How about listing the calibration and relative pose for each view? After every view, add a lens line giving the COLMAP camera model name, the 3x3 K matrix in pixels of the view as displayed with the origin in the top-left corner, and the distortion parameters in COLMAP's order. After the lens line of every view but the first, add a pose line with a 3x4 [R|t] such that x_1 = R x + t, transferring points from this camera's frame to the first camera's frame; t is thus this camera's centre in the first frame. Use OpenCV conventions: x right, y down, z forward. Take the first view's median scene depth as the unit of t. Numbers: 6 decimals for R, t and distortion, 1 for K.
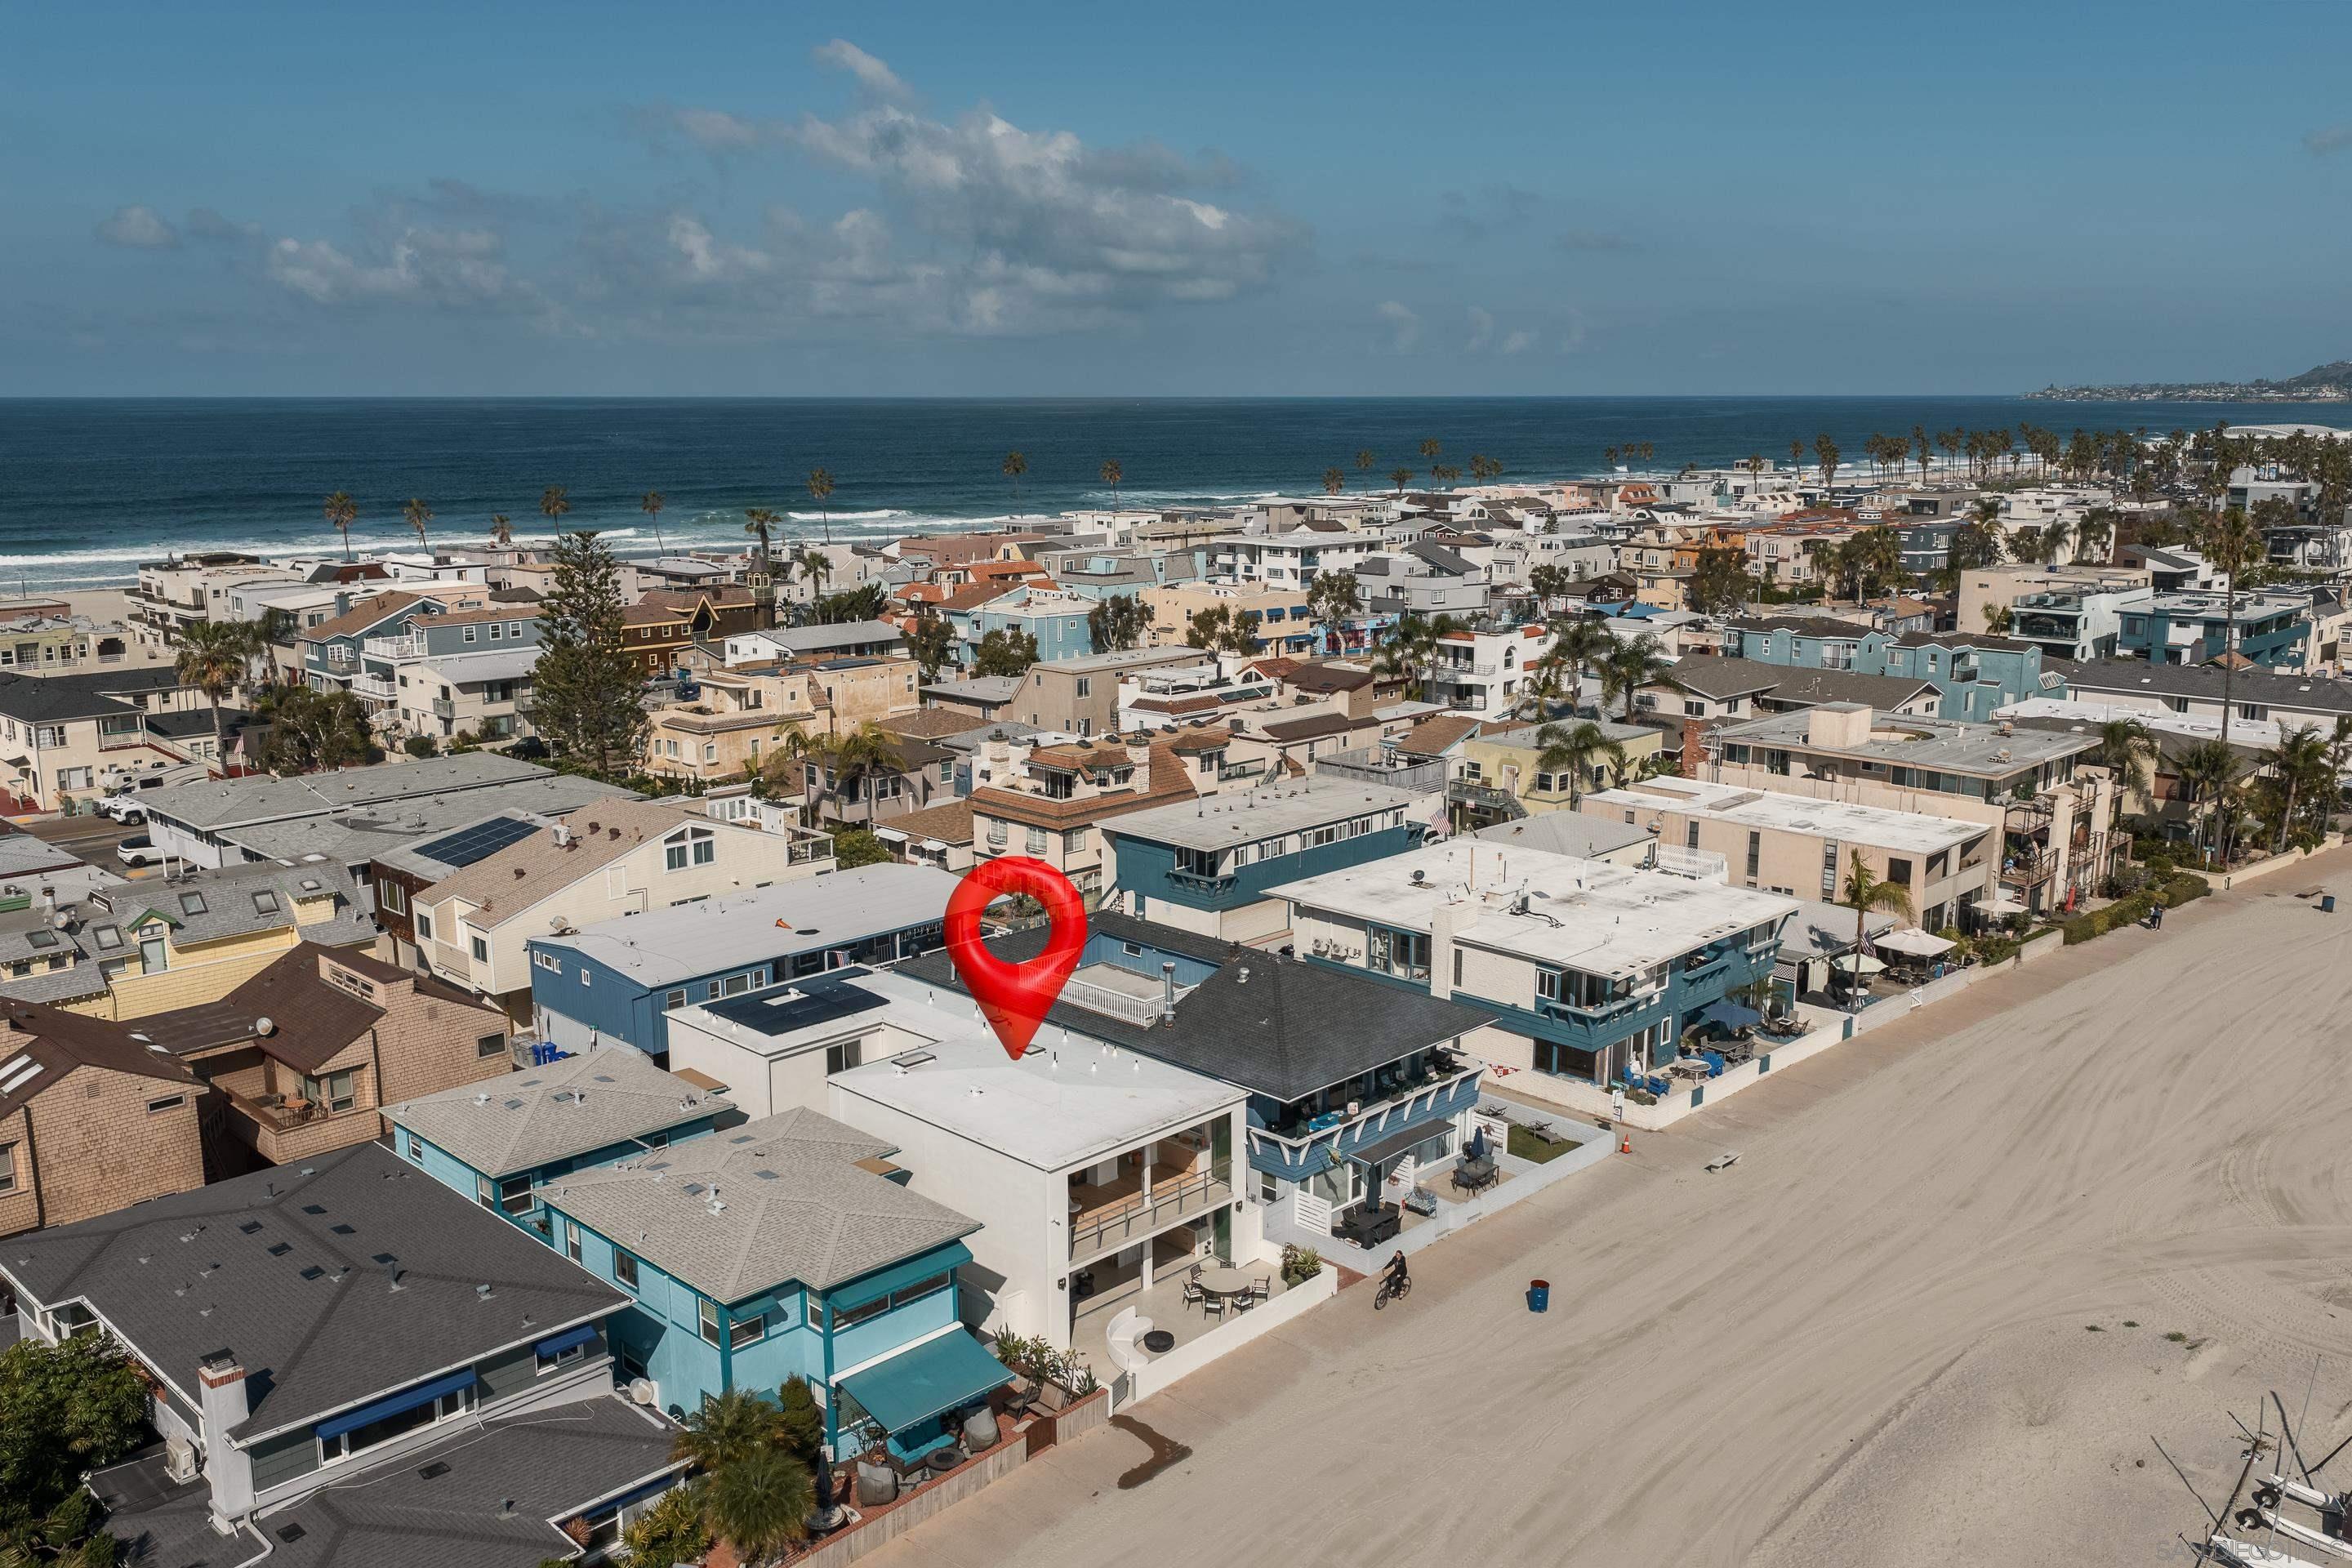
lens RADIAL K [[1951.3, 0, 1176.0], [0, 1951.3, 784.0], [0, 0, 1]] dist [0.028113, -0.003967]
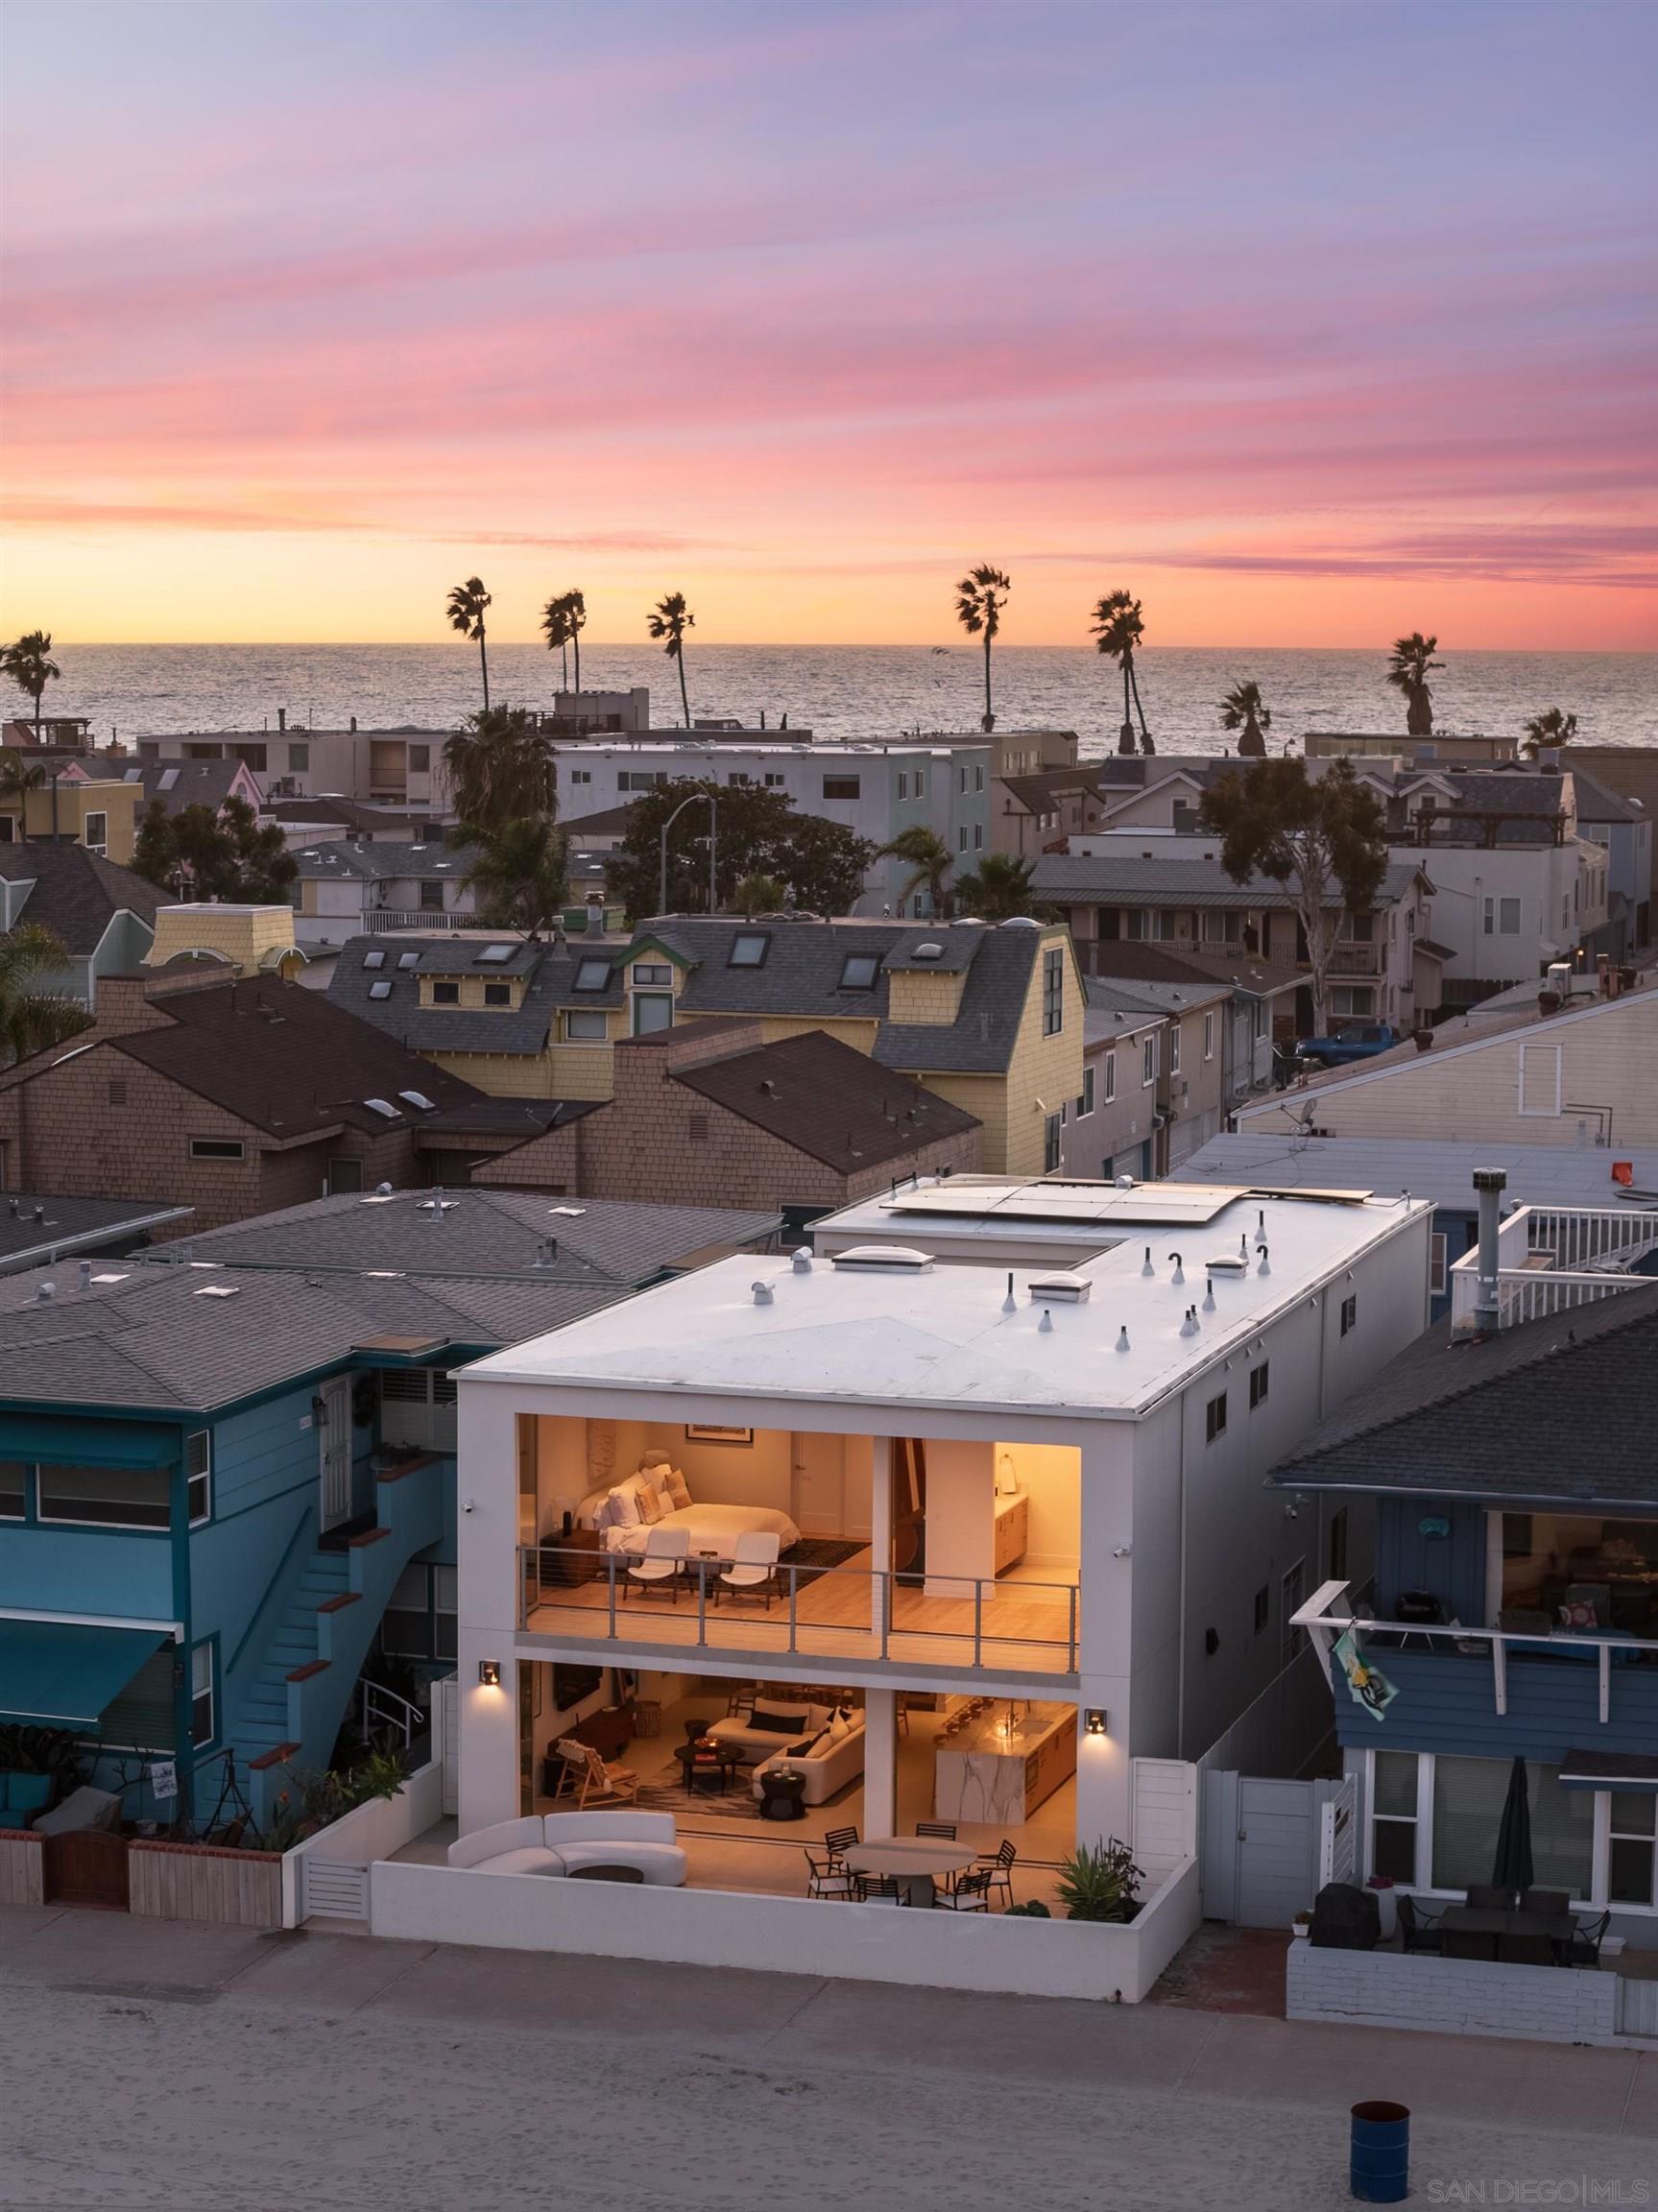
lens RADIAL K [[4470.1, 0, 663.2], [0, 4470.1, 1107.5], [0, 0, 1]] dist [-0.144719, 0.532924]
pose [[0.432221, 0.099061, -0.896310, 0.568072], [-0.181830, 0.983106, 0.020971, 0.077660], [0.883246, 0.153912, 0.442931, 0.417022]]
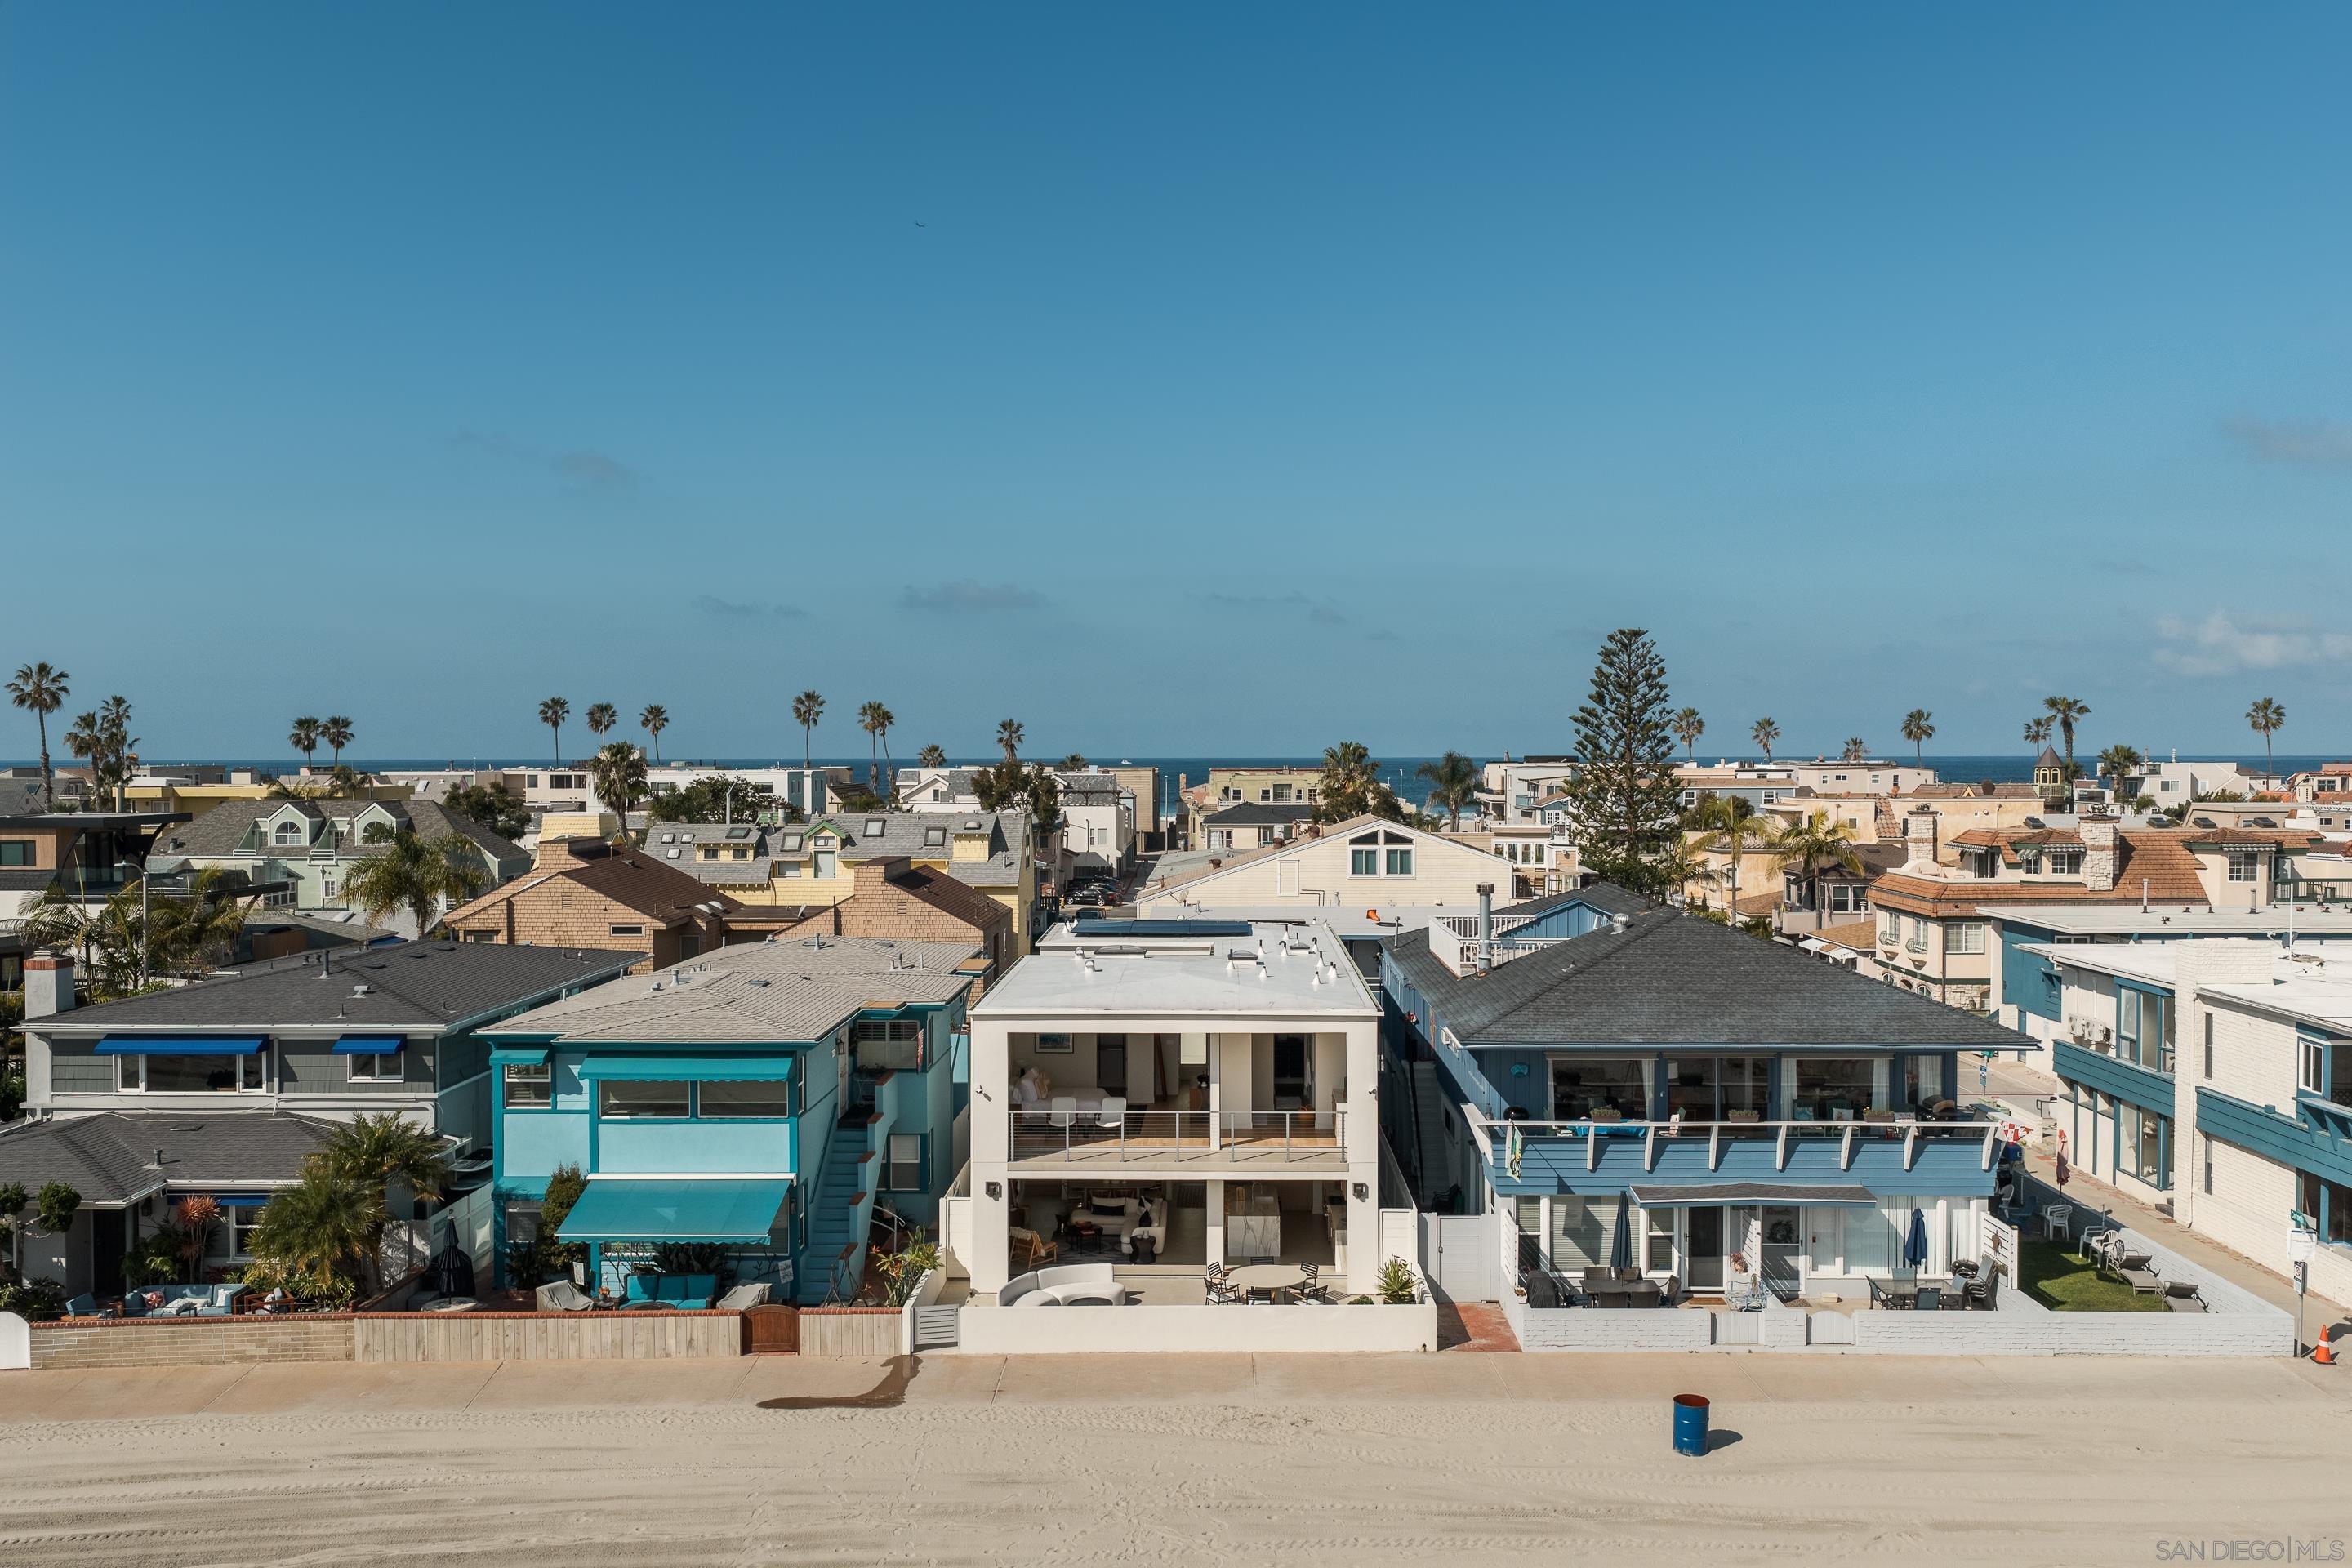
lens RADIAL K [[1951.3, 0, 1176.0], [0, 1951.3, 784.0], [0, 0, 1]] dist [0.028113, -0.003967]
pose [[0.684090, 0.013716, -0.729269, 0.357114], [-0.145235, 0.982364, -0.117761, 0.130758], [0.714792, 0.186475, 0.674017, 0.382637]]
